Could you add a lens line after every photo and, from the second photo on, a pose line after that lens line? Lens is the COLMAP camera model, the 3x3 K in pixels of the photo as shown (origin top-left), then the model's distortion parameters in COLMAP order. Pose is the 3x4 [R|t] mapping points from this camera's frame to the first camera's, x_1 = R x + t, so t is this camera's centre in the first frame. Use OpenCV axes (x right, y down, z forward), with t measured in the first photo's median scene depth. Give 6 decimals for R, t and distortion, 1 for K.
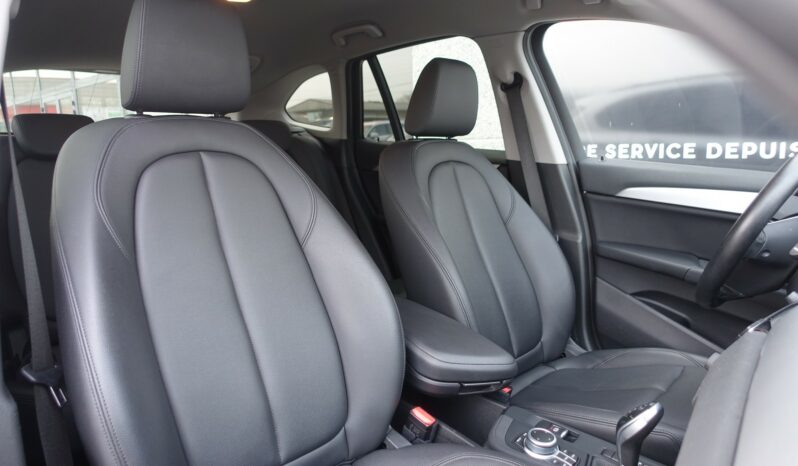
lens RADIAL K [[547.7, 0, 405.2], [0, 547.7, 236.4], [0, 0, 1]] dist [-0.005376, -0.005995]
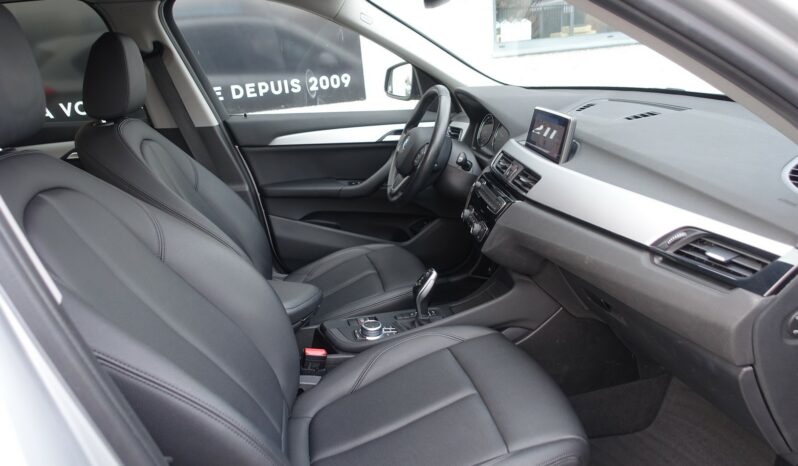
lens RADIAL K [[547.7, 0, 399.3], [0, 547.7, 233.9], [0, 0, 1]] dist [-0.005376, -0.005995]
pose [[0.536698, -0.305979, 0.786341, -0.449650], [0.211581, 0.950961, 0.225626, -0.095925], [-0.816816, 0.045282, 0.575118, 0.080089]]
